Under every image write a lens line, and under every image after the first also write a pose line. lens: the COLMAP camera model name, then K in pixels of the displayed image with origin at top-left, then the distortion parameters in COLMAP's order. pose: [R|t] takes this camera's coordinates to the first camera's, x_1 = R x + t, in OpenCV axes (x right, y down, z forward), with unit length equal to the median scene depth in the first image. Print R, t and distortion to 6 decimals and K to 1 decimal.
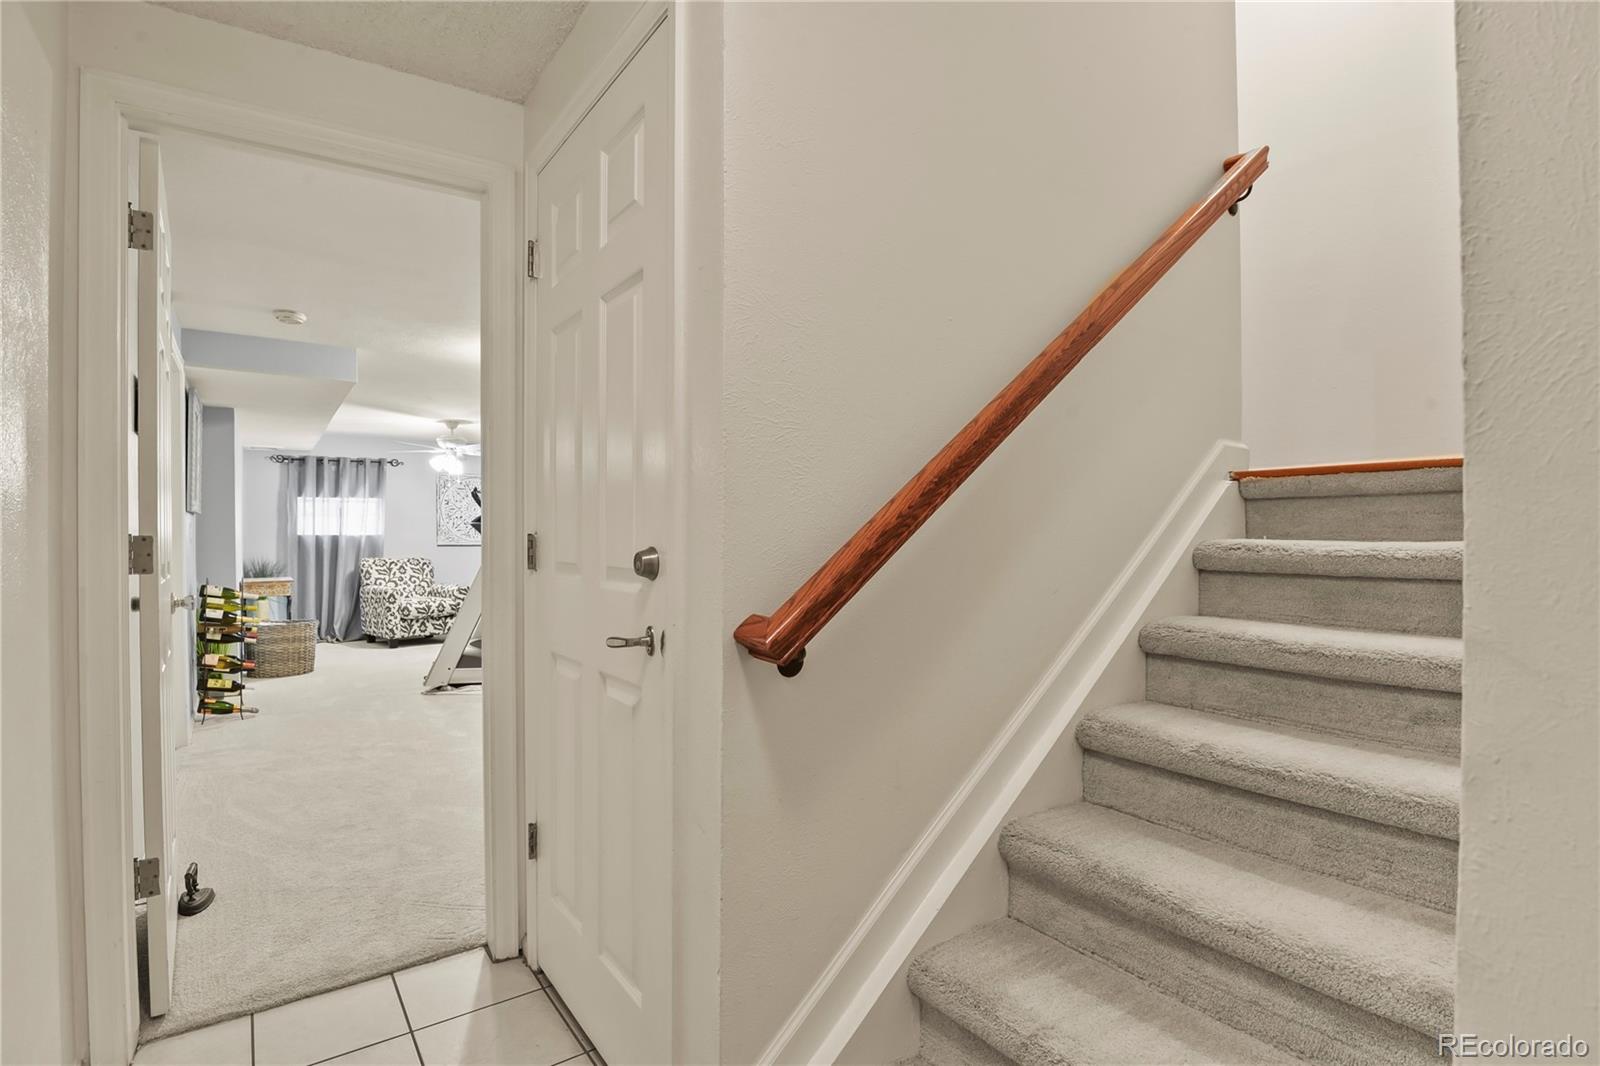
lens RADIAL K [[780.0, 0, 812.2], [0, 780.0, 540.9], [0, 0, 1]] dist [-0.021149, -0.002093]
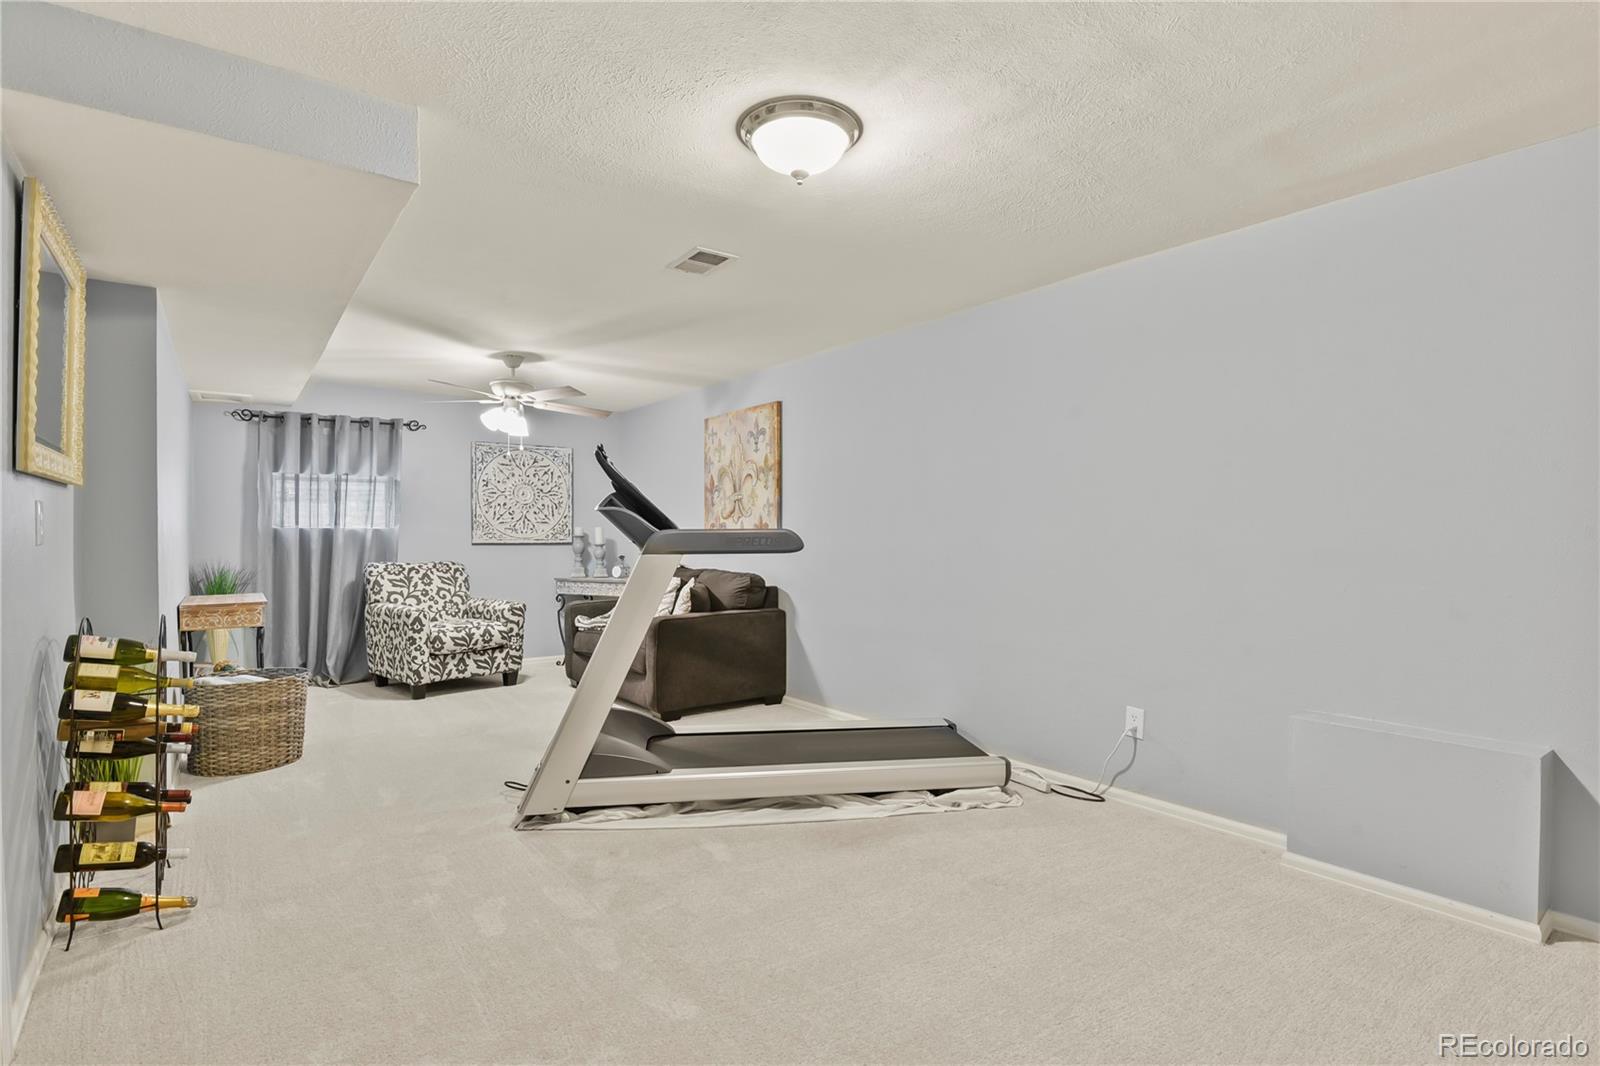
lens RADIAL K [[780.0, 0, 809.7], [0, 780.0, 538.6], [0, 0, 1]] dist [-0.021149, -0.002093]
pose [[0.999721, 0.002052, 0.023530, -0.216548], [-0.002133, 0.999992, 0.003413, -0.002388], [-0.023523, -0.003463, 0.999717, 0.319833]]
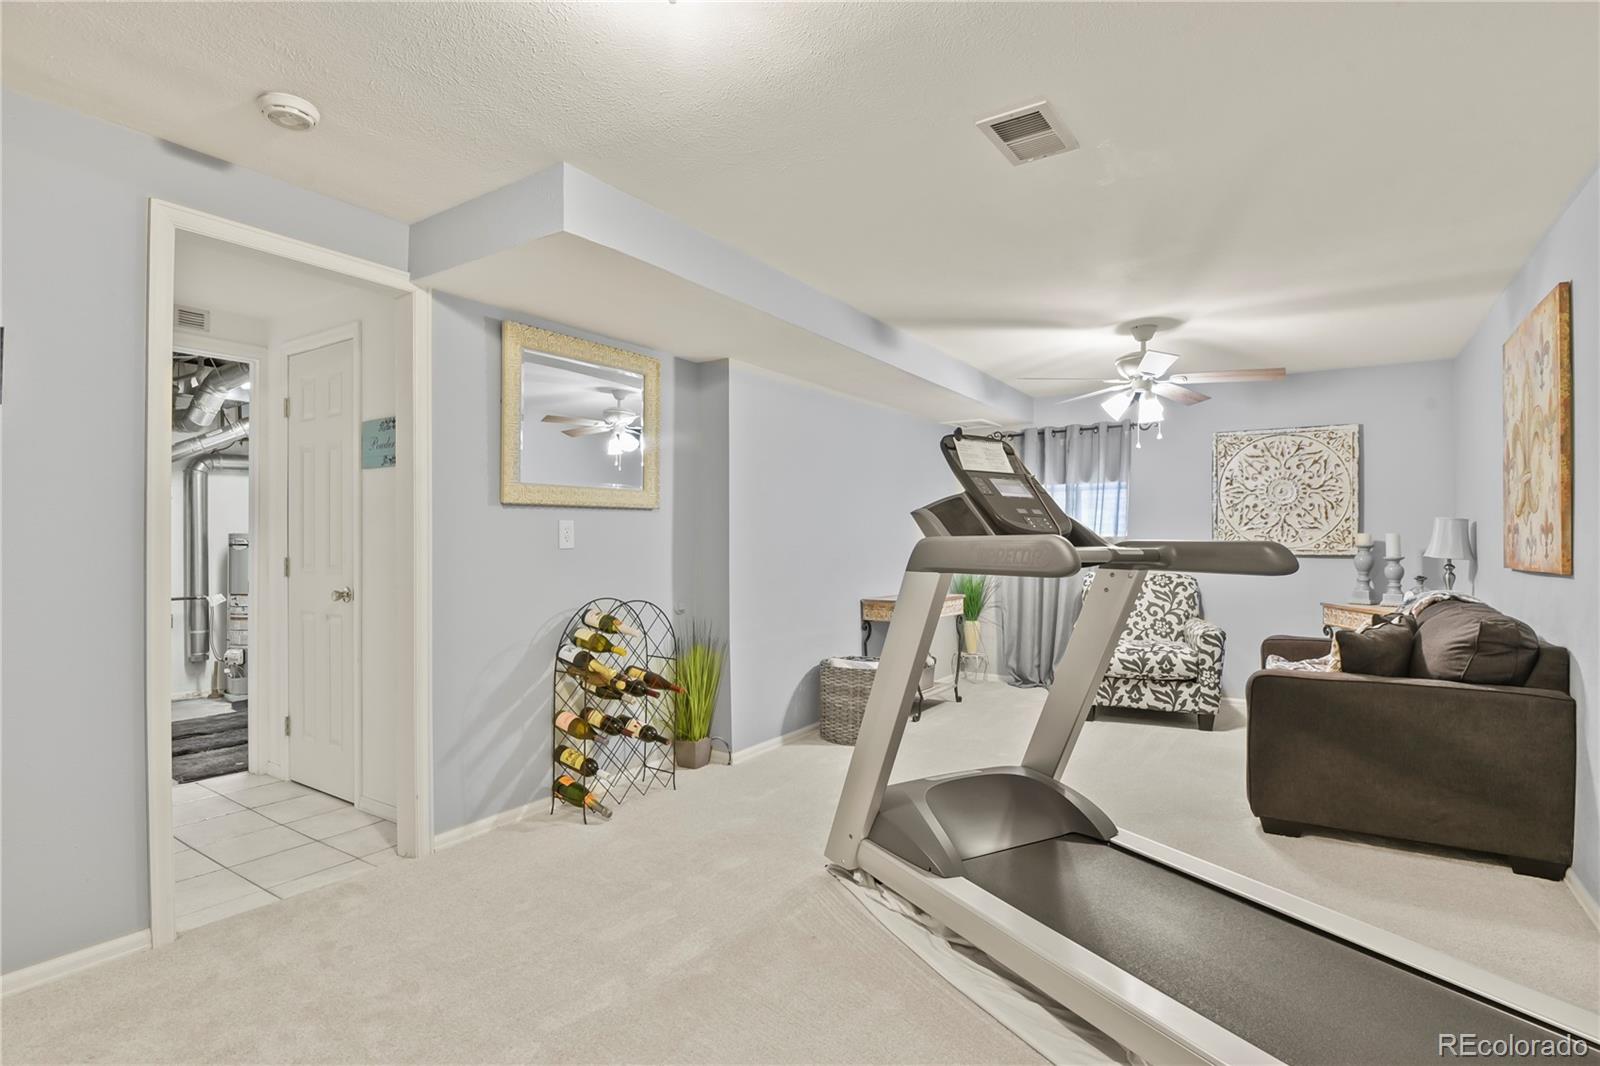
lens RADIAL K [[780.0, 0, 803.0], [0, 780.0, 541.1], [0, 0, 1]] dist [-0.021149, -0.002093]
pose [[0.352089, 0.003950, -0.935958, -0.039790], [-0.005480, 0.999983, 0.002159, -0.004553], [0.935950, 0.004369, 0.352105, 0.559642]]
